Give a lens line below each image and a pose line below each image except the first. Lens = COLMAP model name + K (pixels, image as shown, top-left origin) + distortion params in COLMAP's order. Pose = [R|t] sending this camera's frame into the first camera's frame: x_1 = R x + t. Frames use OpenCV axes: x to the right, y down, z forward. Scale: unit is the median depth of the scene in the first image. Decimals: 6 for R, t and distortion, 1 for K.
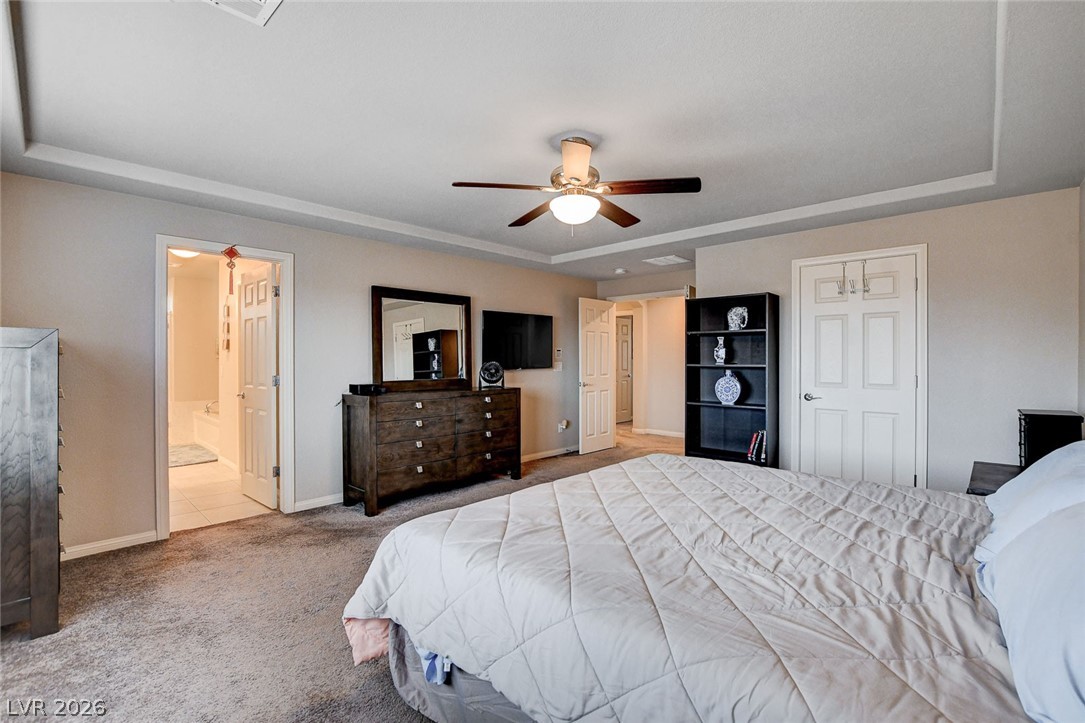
lens RADIAL K [[487.0, 0, 544.2], [0, 487.0, 358.8], [0, 0, 1]] dist [-0.030663, 0.002974]
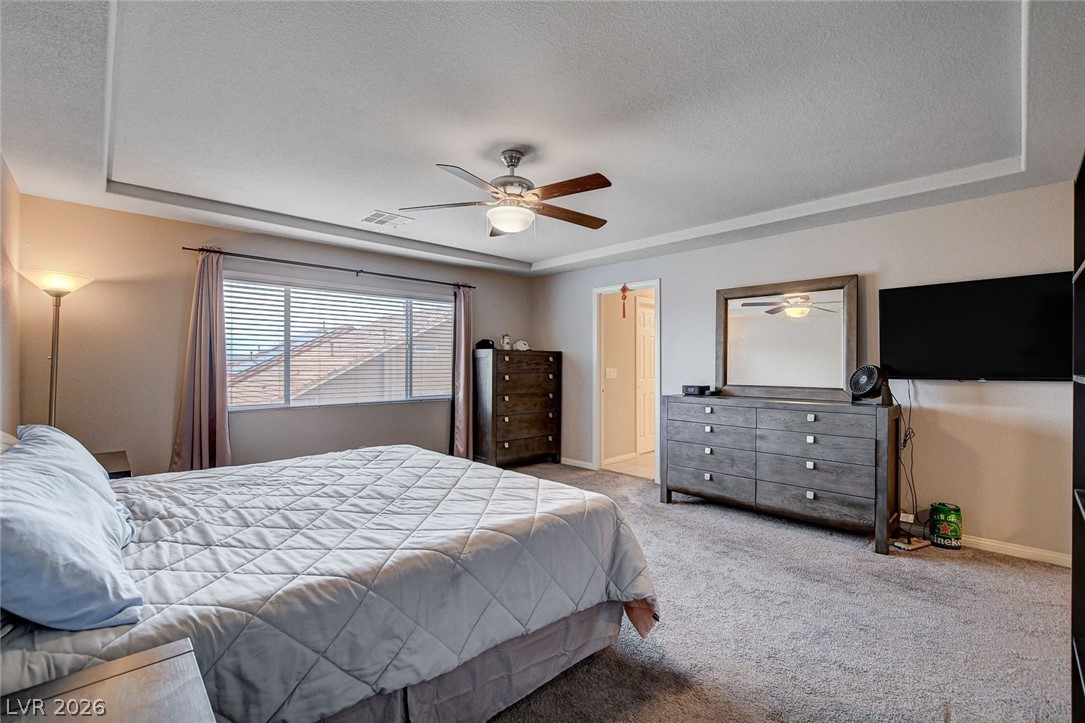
lens RADIAL K [[487.0, 0, 546.5], [0, 487.0, 364.4], [0, 0, 1]] dist [-0.030663, 0.002974]
pose [[-0.066182, -0.001837, -0.997806, 0.717473], [-0.003088, 0.999994, -0.001637, 0.008748], [0.997803, 0.002972, -0.066187, 0.745029]]
